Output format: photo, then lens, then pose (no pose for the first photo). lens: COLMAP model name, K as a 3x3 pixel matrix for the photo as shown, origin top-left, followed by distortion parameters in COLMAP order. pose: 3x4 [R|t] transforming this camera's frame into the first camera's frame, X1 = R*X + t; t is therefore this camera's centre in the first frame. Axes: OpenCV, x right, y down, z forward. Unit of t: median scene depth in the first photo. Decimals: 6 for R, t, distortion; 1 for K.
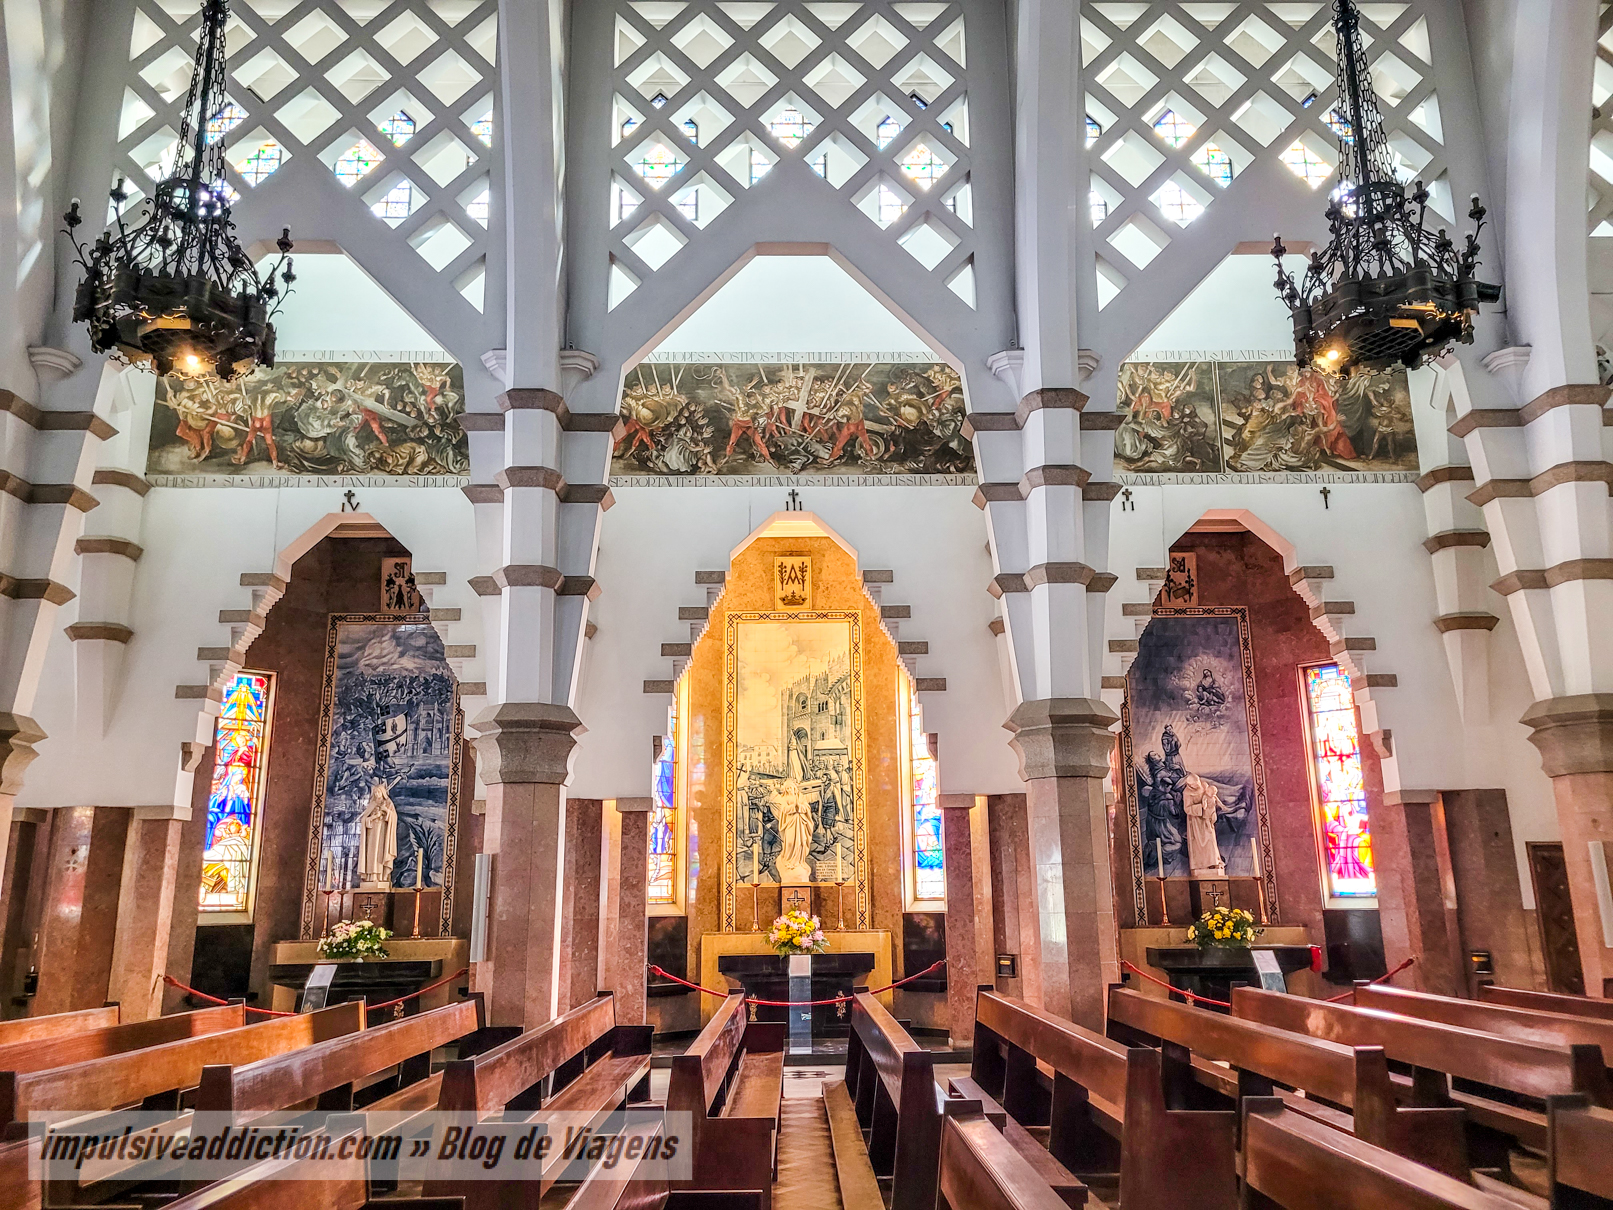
lens RADIAL K [[1223.8, 0, 804.1], [0, 1223.8, 607.1], [0, 0, 1]] dist [0.068672, -0.055339]
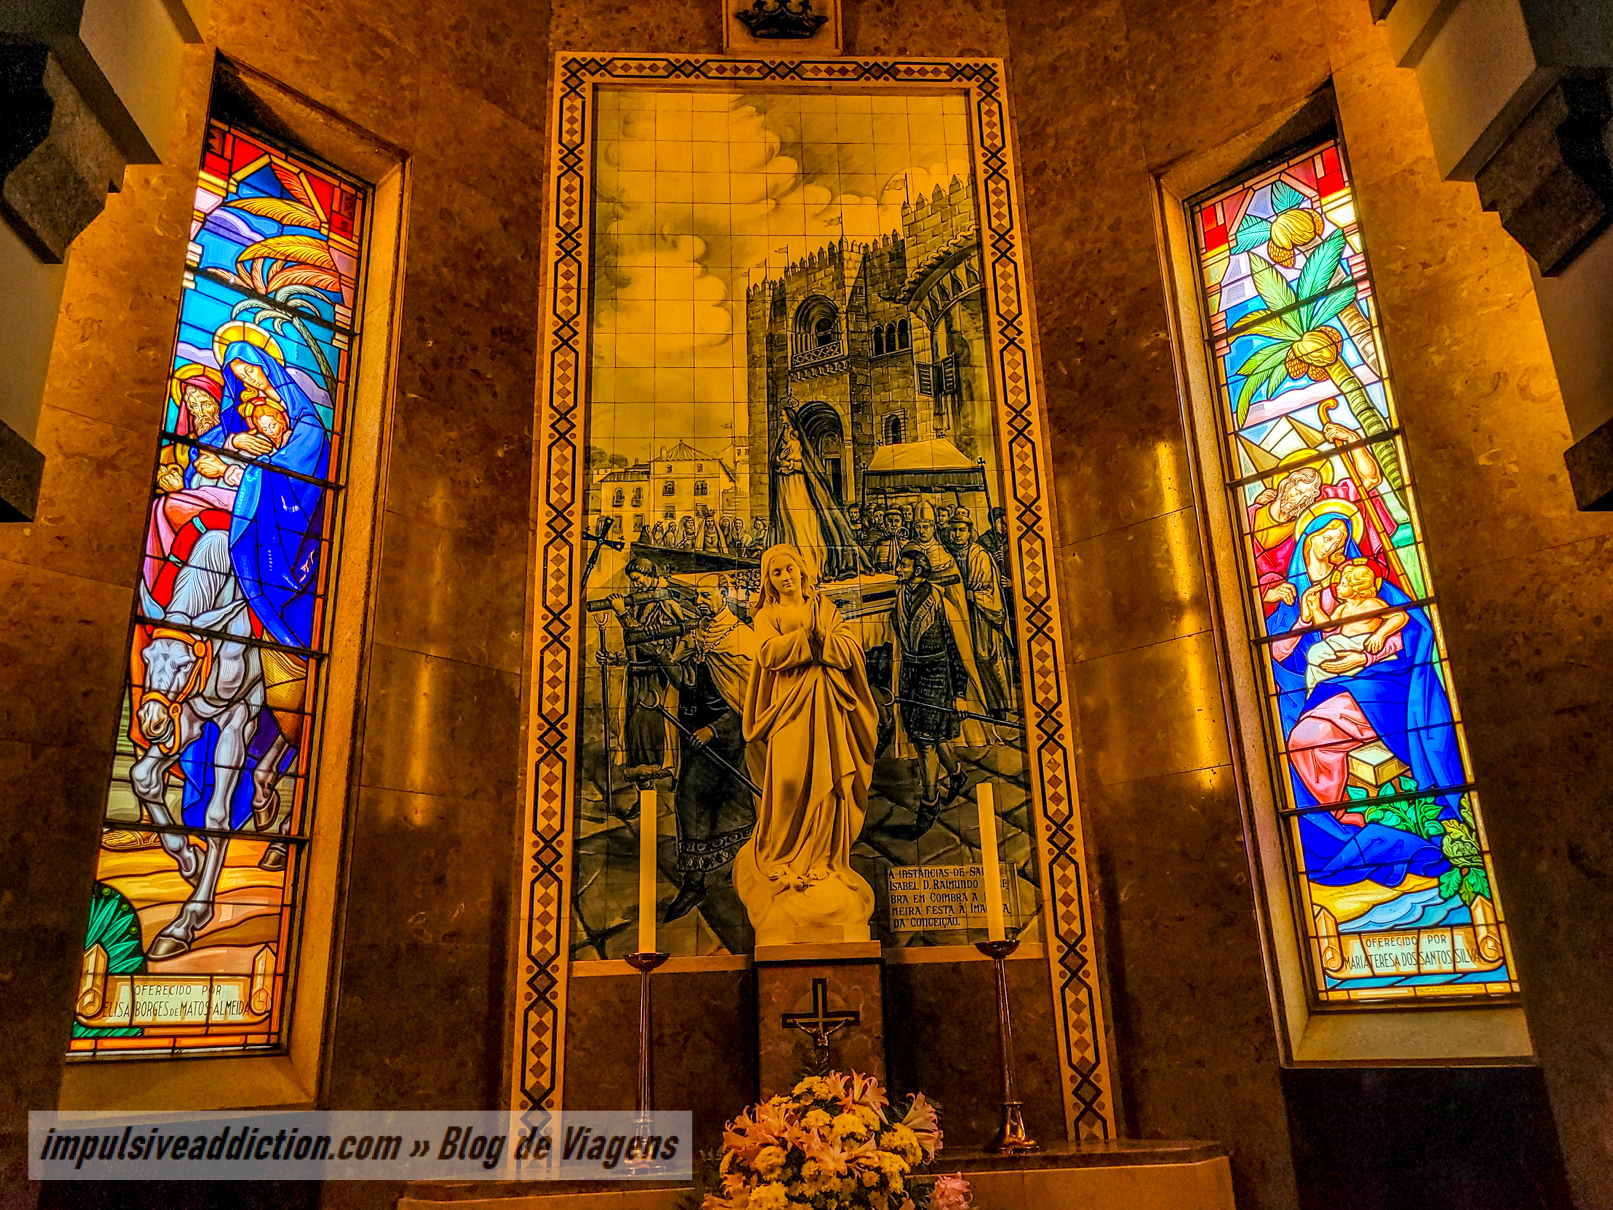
lens RADIAL K [[1223.8, 0, 822.3], [0, 1223.8, 615.5], [0, 0, 1]] dist [0.068672, -0.055339]
pose [[0.998654, -0.009140, 0.051063, -0.016961], [0.013879, 0.995548, -0.093230, 0.180419], [-0.049983, 0.093813, 0.994334, 0.748058]]
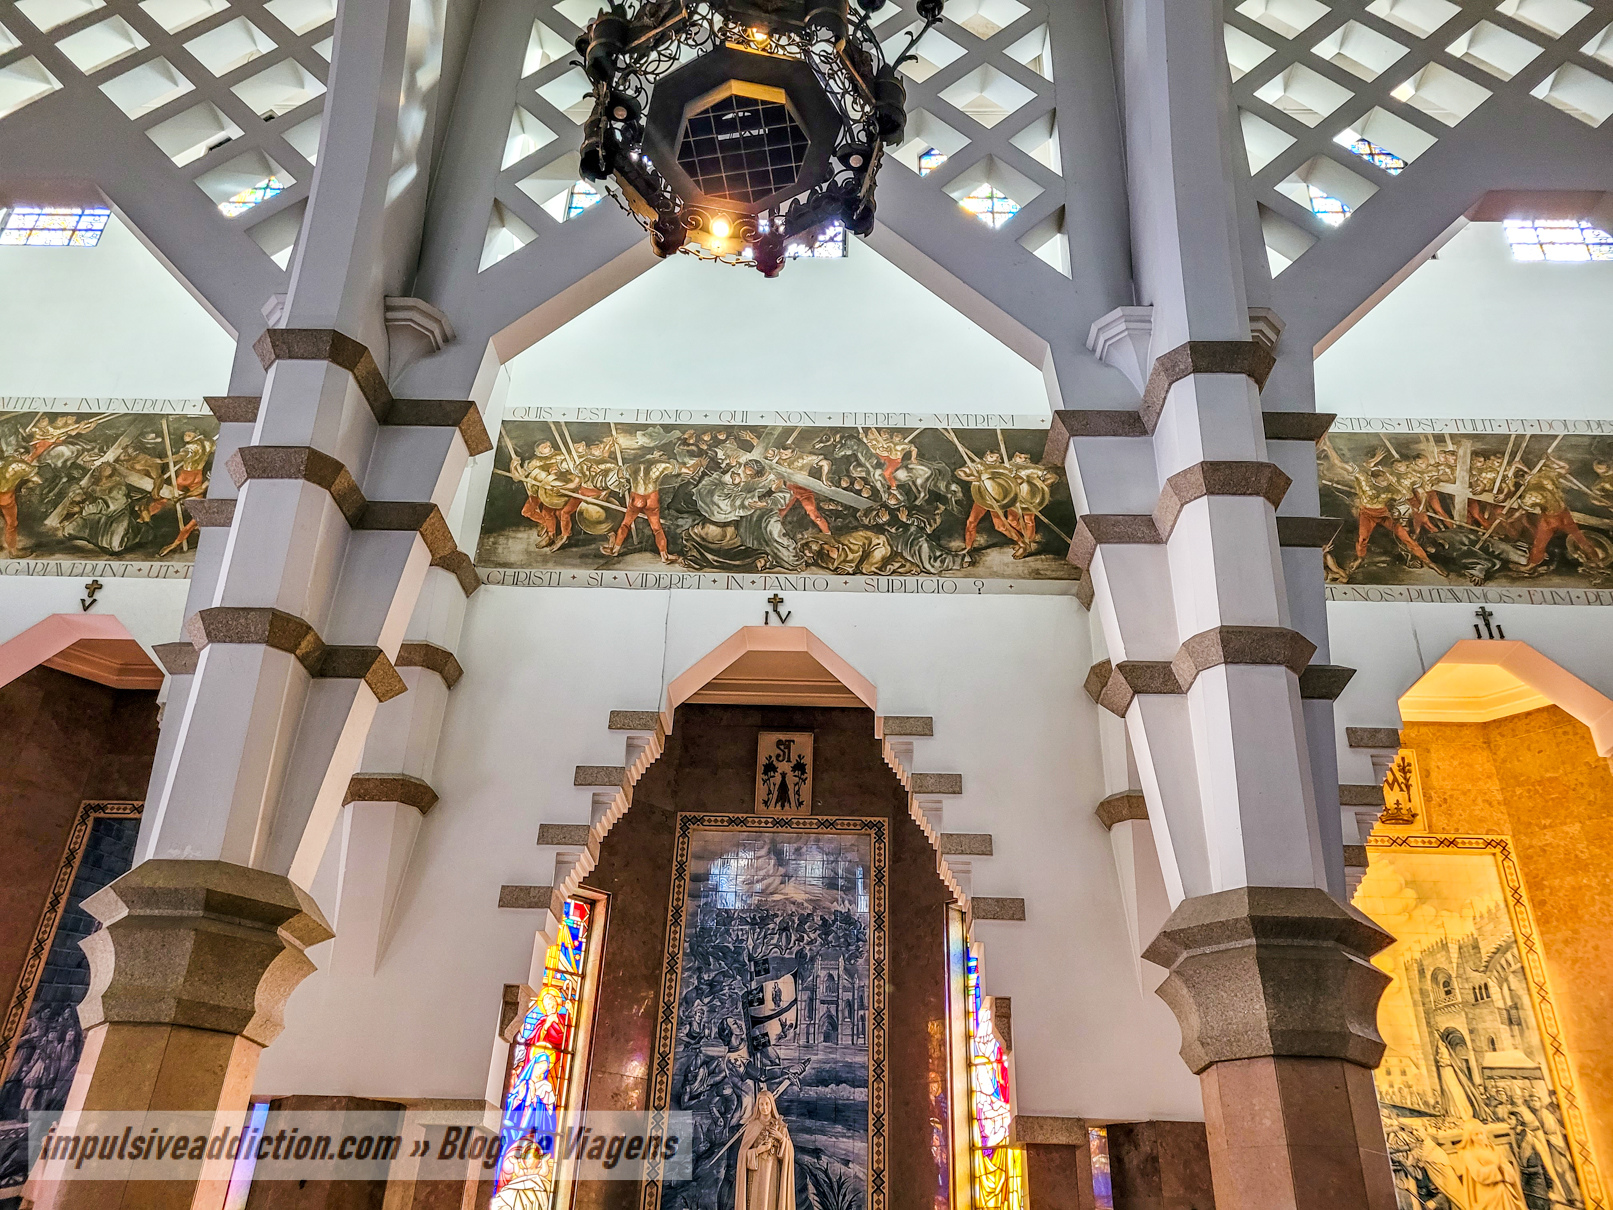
lens RADIAL K [[1223.8, 0, 806.9], [0, 1223.8, 618.4], [0, 0, 1]] dist [0.068672, -0.055339]
pose [[0.998230, 0.018972, -0.056359, -0.294779], [-0.033783, 0.960879, -0.274901, 0.087429], [0.048939, 0.276318, 0.959819, 0.362378]]
